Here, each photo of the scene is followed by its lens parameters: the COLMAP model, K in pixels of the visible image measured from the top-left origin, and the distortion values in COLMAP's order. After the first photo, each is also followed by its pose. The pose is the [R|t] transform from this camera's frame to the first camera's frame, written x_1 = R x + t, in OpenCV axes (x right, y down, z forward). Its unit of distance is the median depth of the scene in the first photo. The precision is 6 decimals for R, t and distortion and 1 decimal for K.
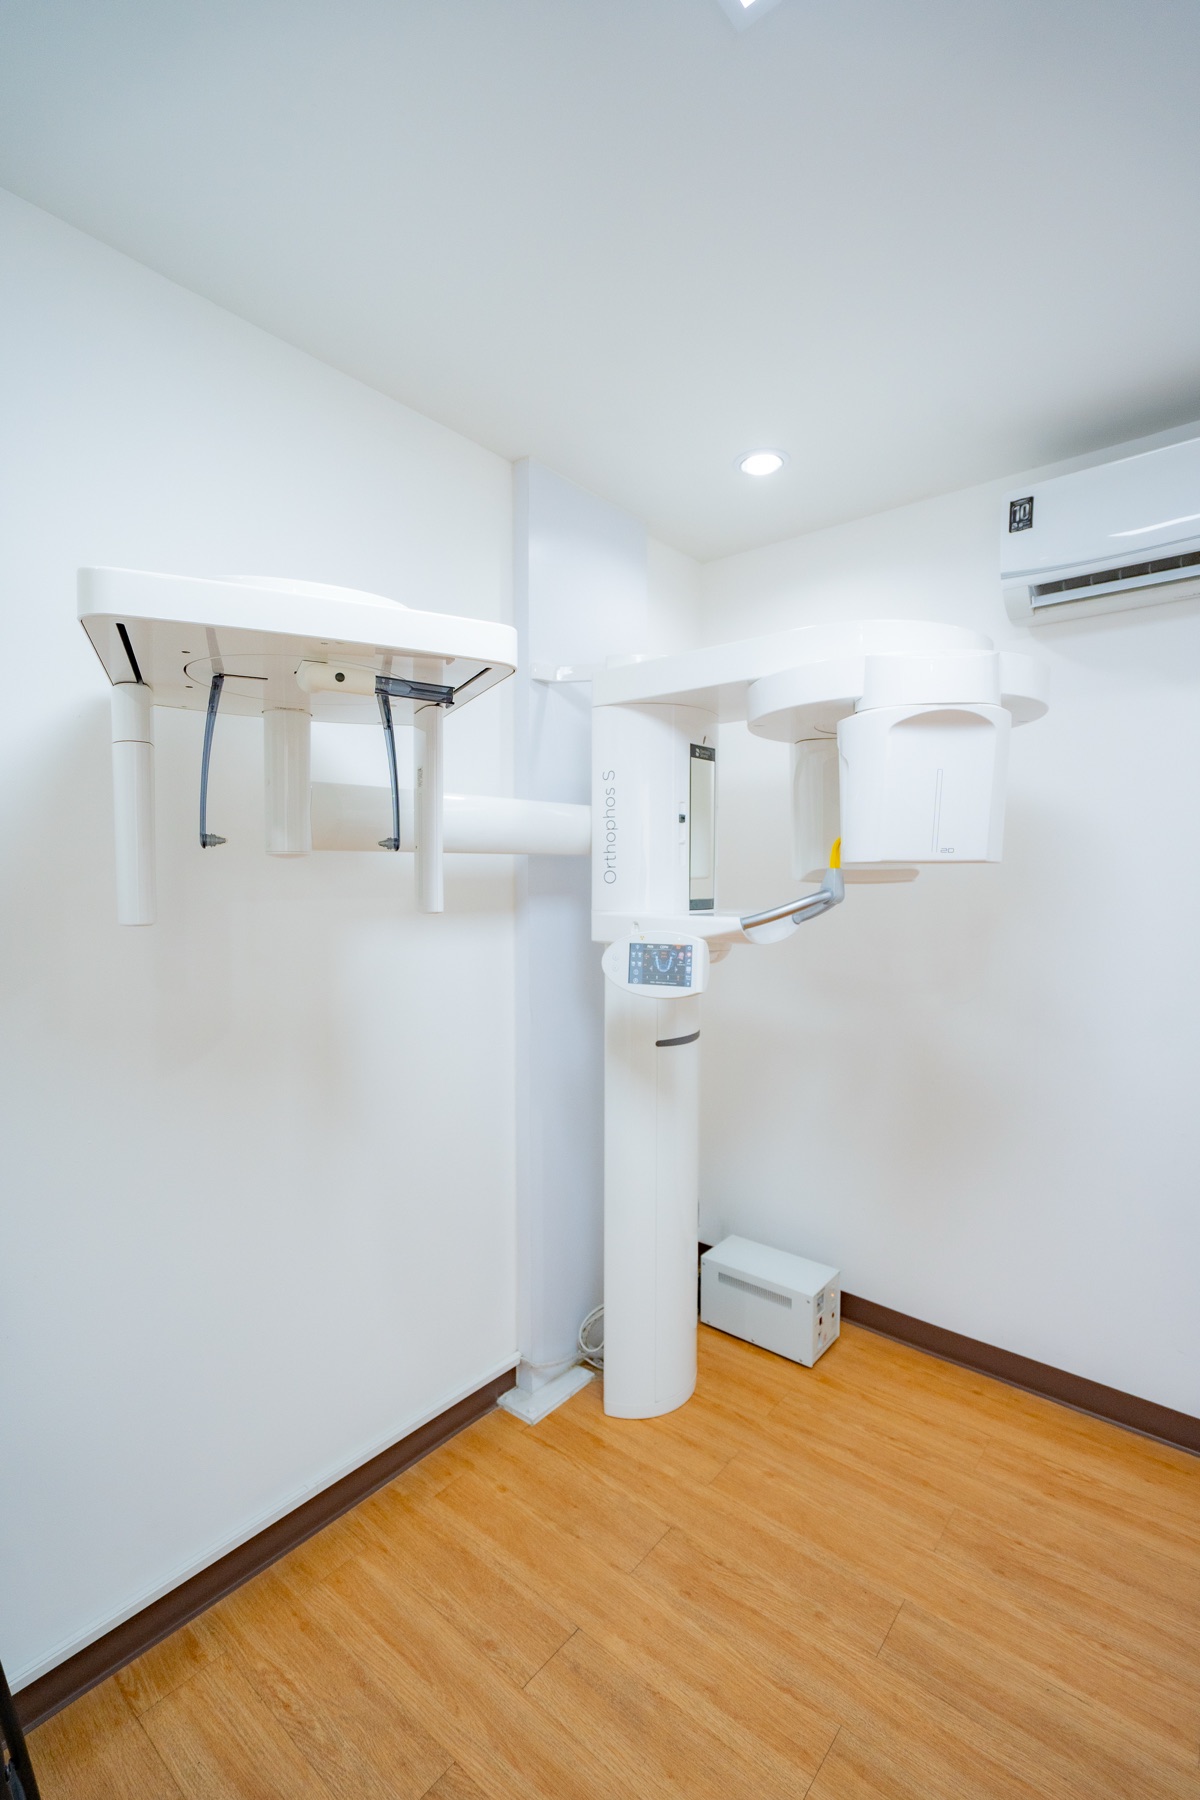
lens RADIAL K [[814.4, 0, 596.6], [0, 814.4, 902.4], [0, 0, 1]] dist [0.000917, 0.001095]
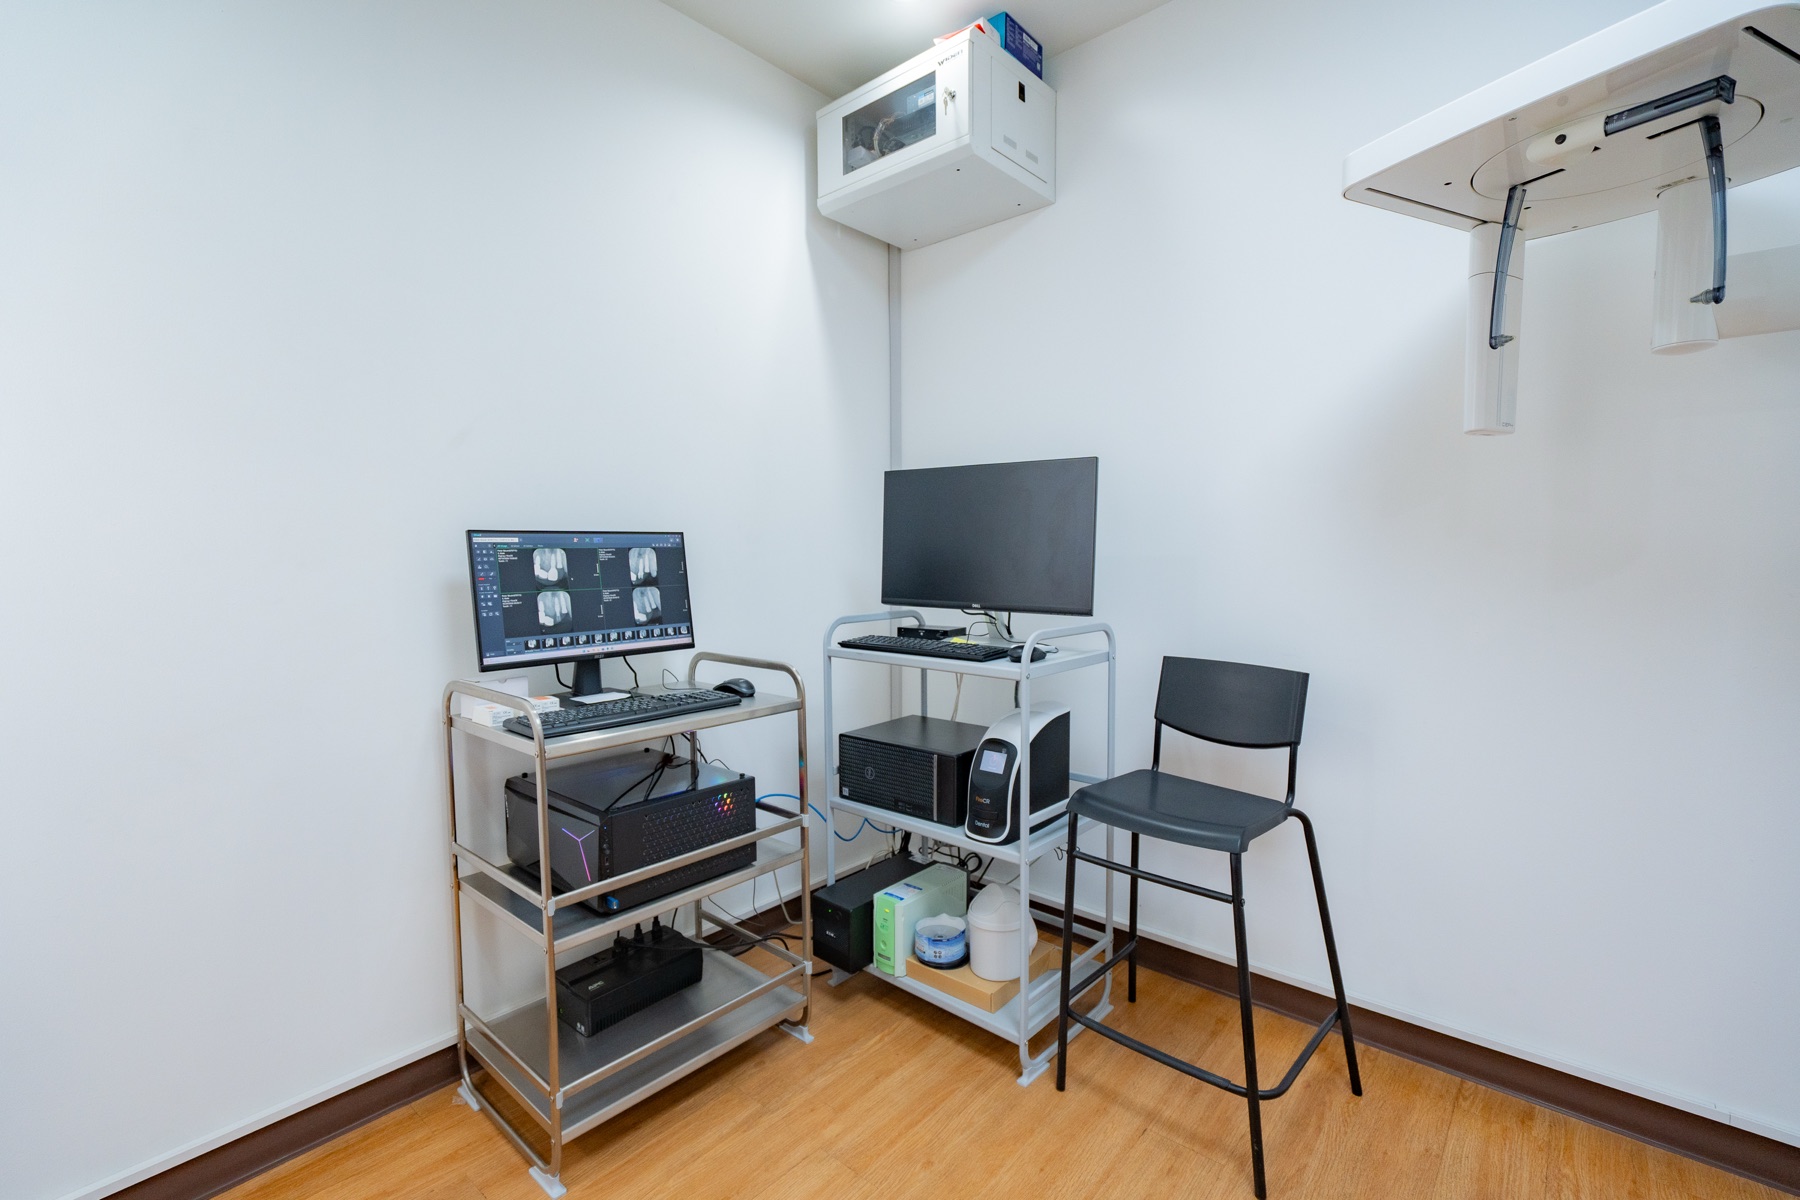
lens RADIAL K [[814.4, 0, 896.8], [0, 814.4, 612.4], [0, 0, 1]] dist [0.000917, 0.001095]
pose [[-0.019735, 0.075339, -0.996963, 0.631457], [-0.038877, 0.996345, 0.076062, 0.221657], [0.999049, 0.040260, -0.016734, 0.175371]]
